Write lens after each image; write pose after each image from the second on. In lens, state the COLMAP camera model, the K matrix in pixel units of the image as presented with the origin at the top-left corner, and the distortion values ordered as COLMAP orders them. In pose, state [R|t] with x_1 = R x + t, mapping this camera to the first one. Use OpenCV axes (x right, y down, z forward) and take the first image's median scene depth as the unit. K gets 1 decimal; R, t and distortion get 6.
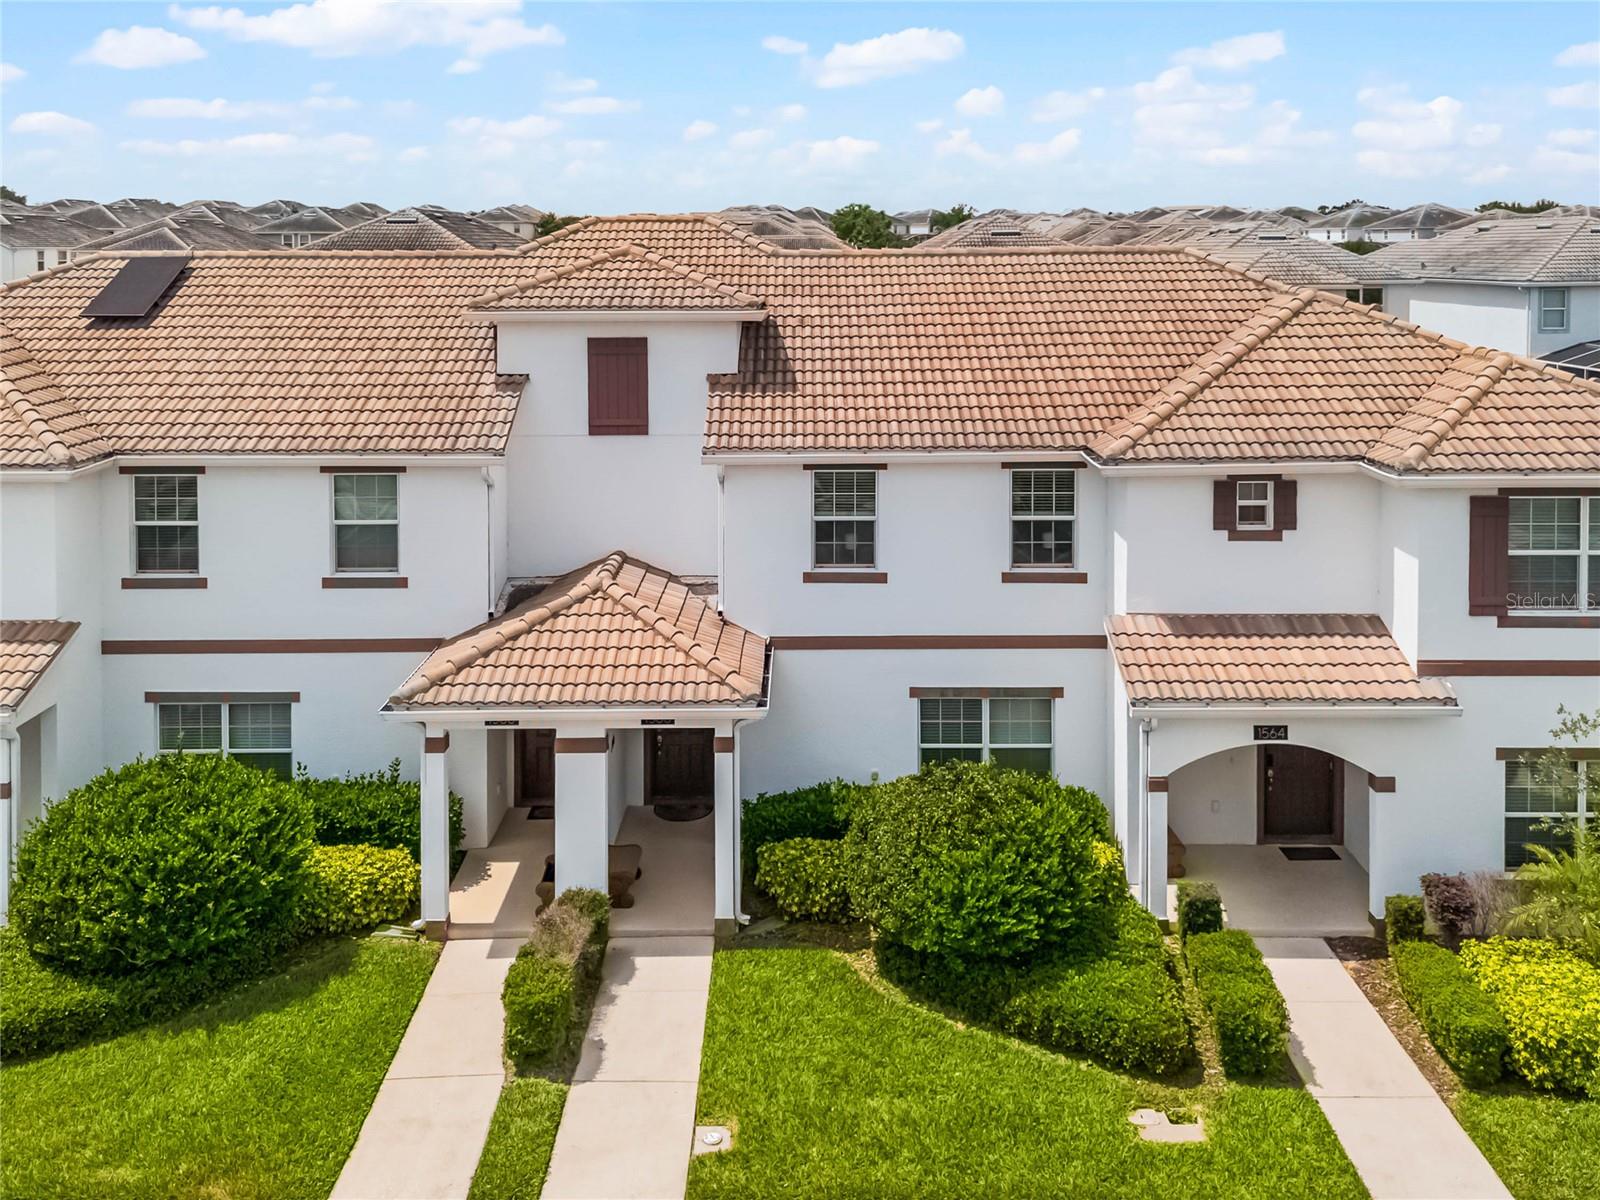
lens RADIAL K [[1326.4, 0, 790.3], [0, 1326.4, 372.5], [0, 0, 1]] dist [0.095679, -0.093065]
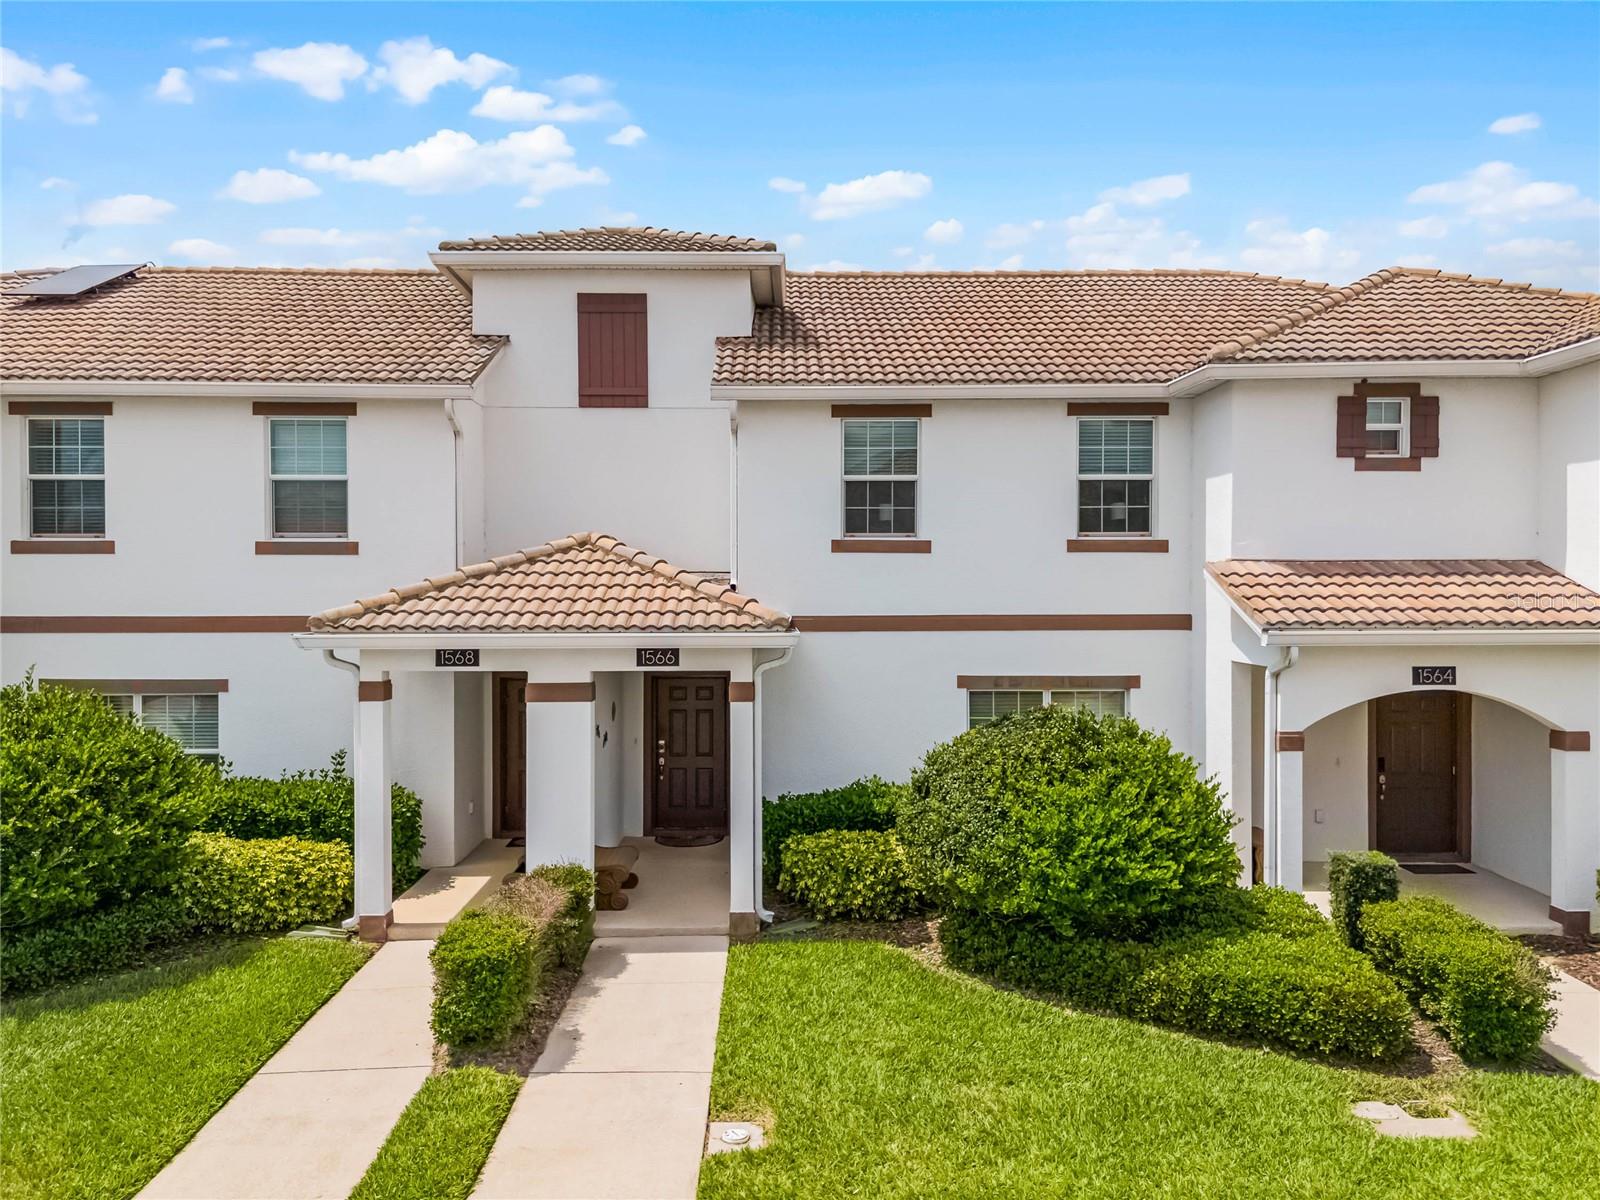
lens RADIAL K [[1142.2, 0, 795.2], [0, 1142.2, 597.0], [0, 0, 1]] dist [0.087325, -0.083803]
pose [[0.999909, 0.000030, 0.013519, -0.027834], [0.000283, 0.999731, -0.023177, 0.243799], [-0.013516, 0.023179, 0.999640, 0.331043]]
